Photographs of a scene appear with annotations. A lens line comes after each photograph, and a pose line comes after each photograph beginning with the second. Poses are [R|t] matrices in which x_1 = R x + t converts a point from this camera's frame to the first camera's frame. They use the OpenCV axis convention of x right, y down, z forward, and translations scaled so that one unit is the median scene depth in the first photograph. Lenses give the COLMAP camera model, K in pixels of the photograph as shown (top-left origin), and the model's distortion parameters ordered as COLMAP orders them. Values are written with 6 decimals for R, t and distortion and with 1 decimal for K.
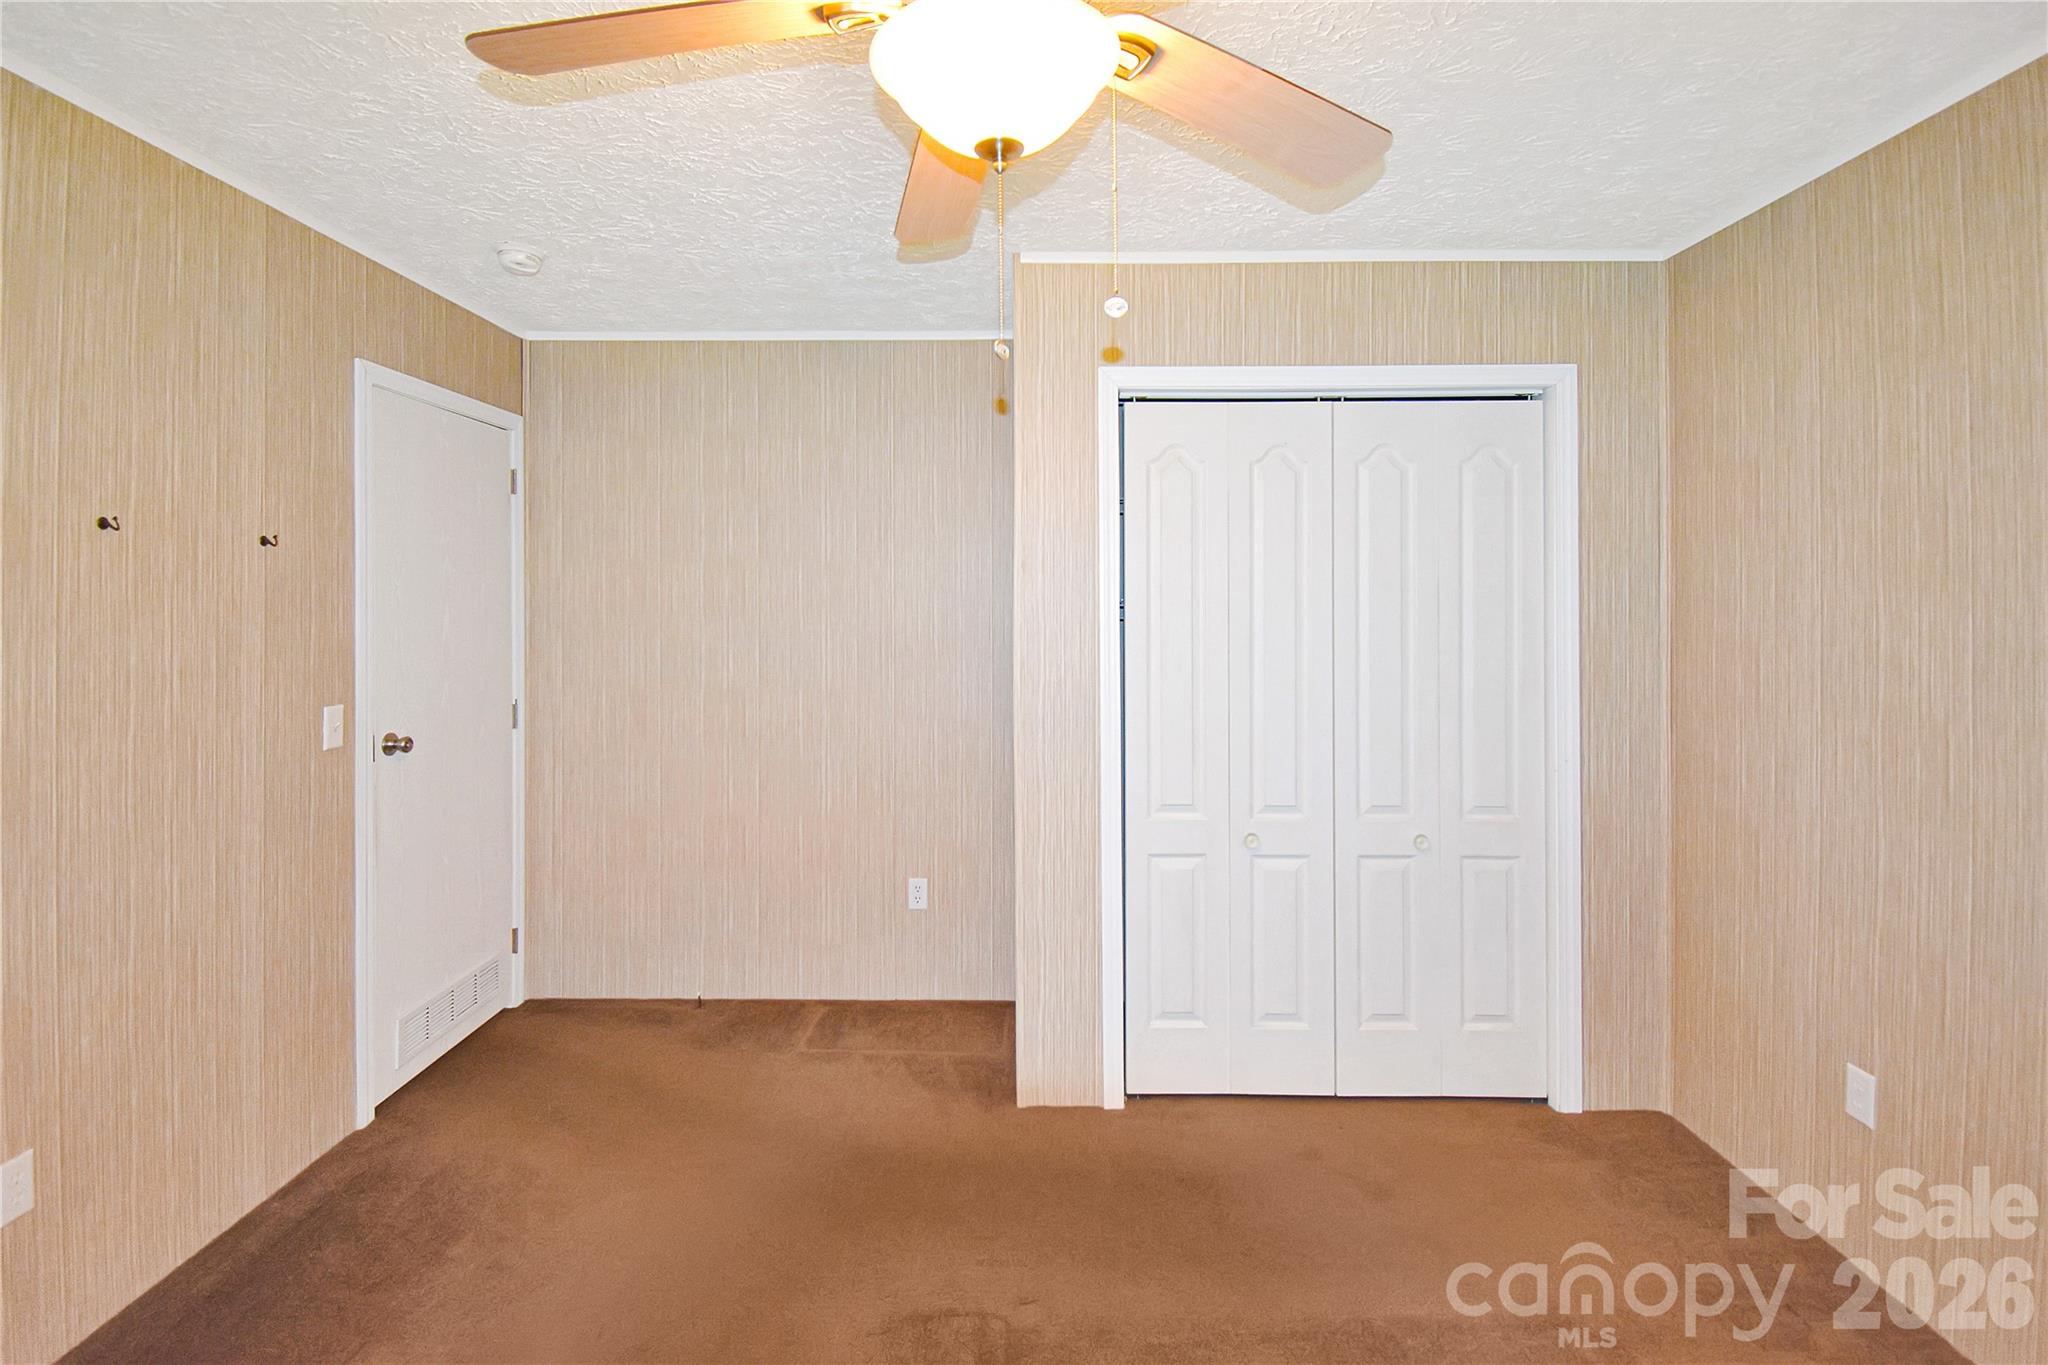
lens RADIAL K [[918.3, 0, 1021.1], [0, 918.3, 603.4], [0, 0, 1]] dist [-0.016758, -0.000252]
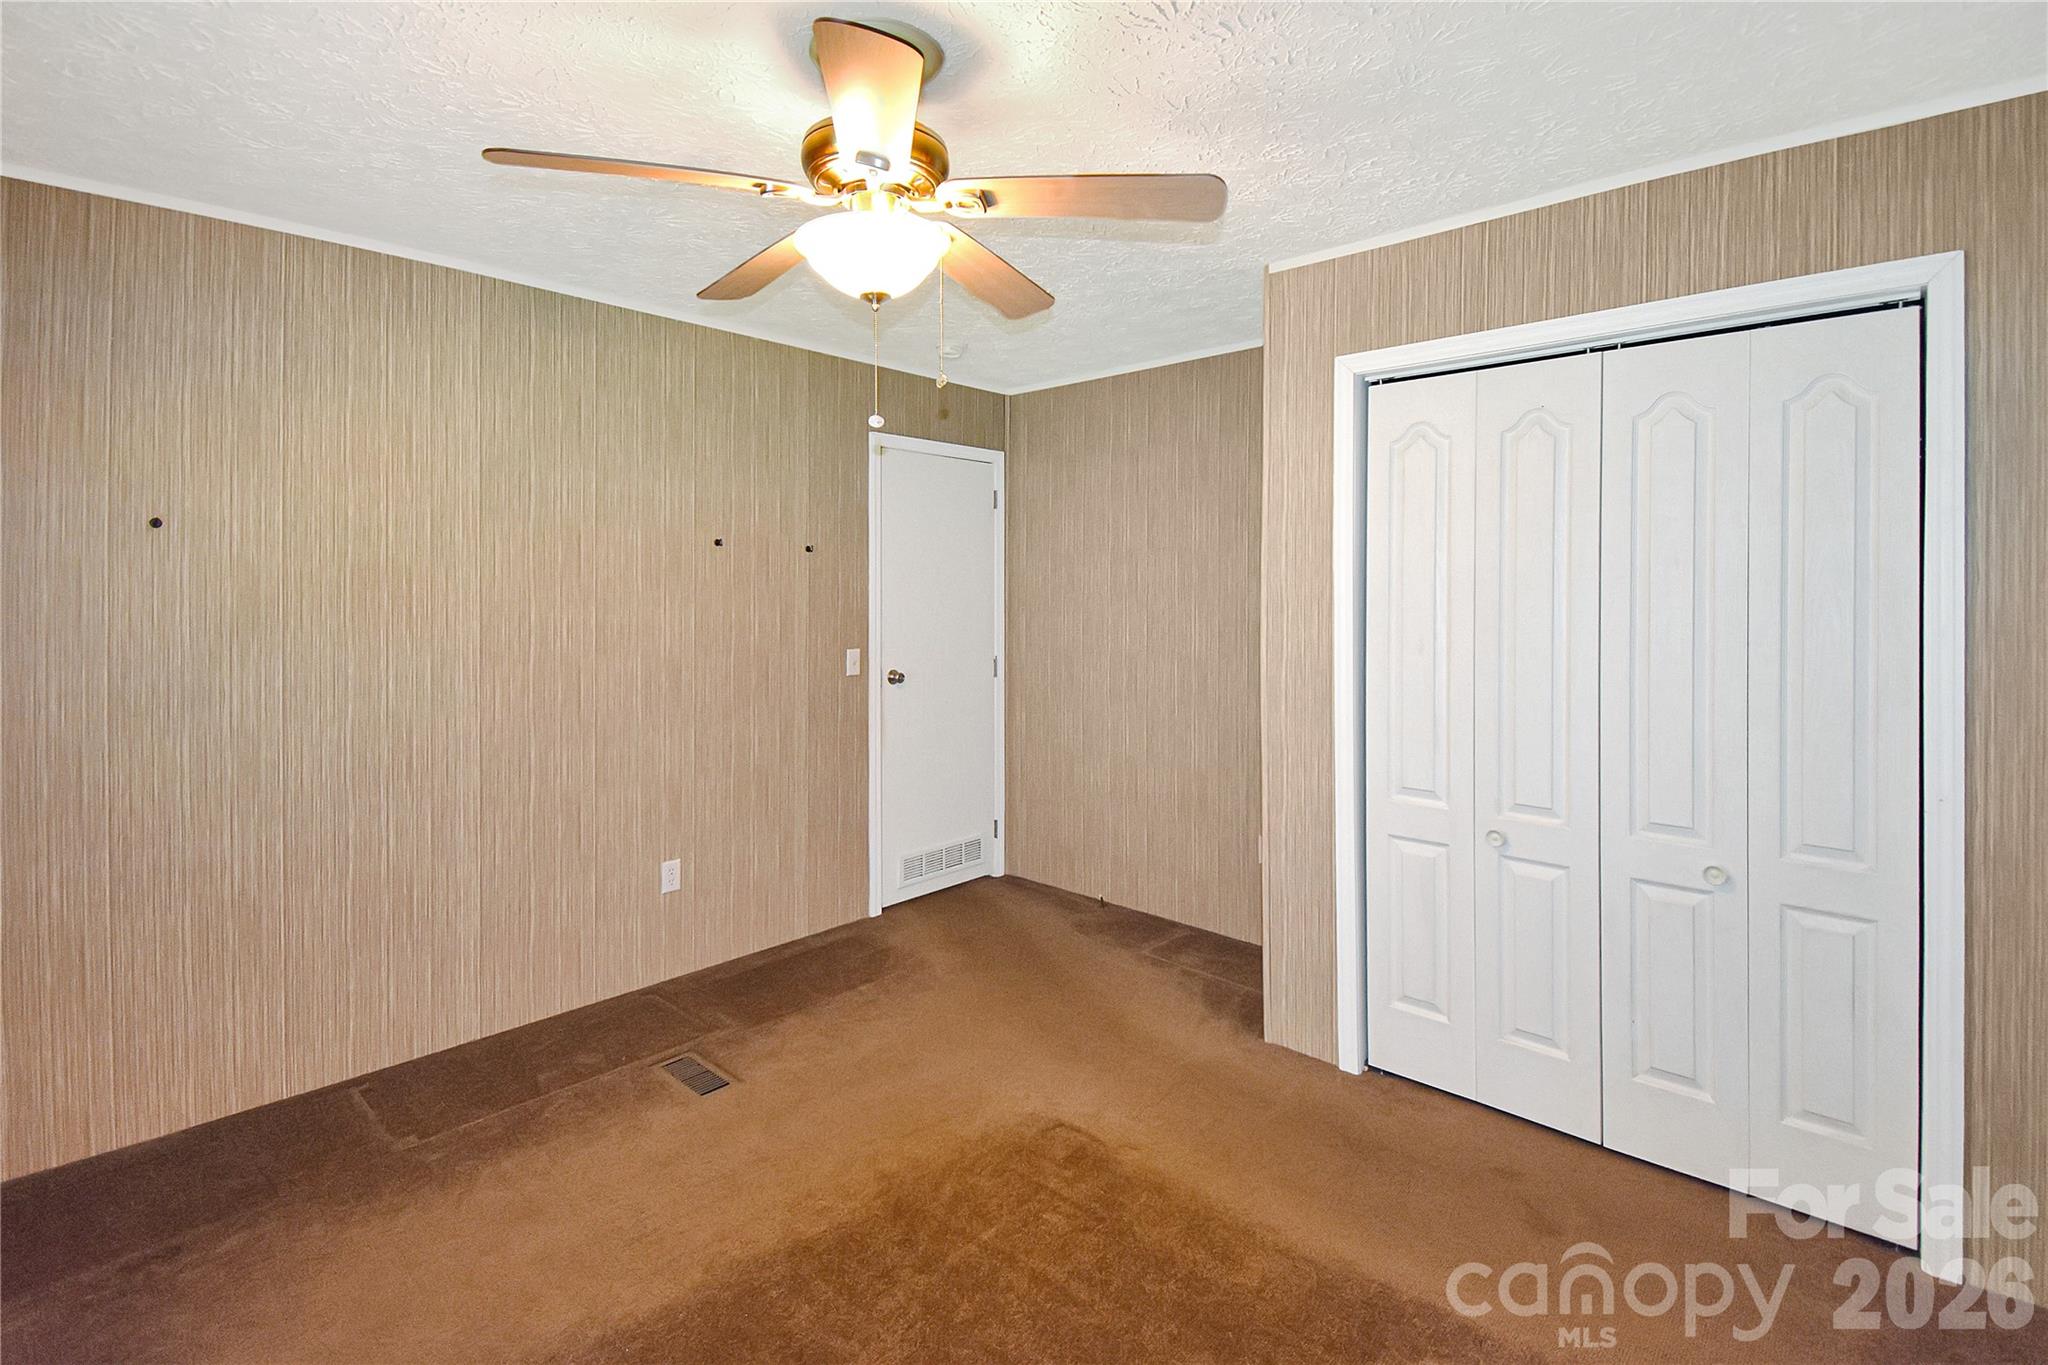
lens RADIAL K [[921.4, 0, 1021.3], [0, 921.4, 590.6], [0, 0, 1]] dist [-0.038040, -0.000121]
pose [[0.740206, 0.001784, -0.672378, 0.512804], [0.002038, 0.999986, 0.004897, 0.001167], [0.672377, -0.004996, 0.740192, -0.008074]]
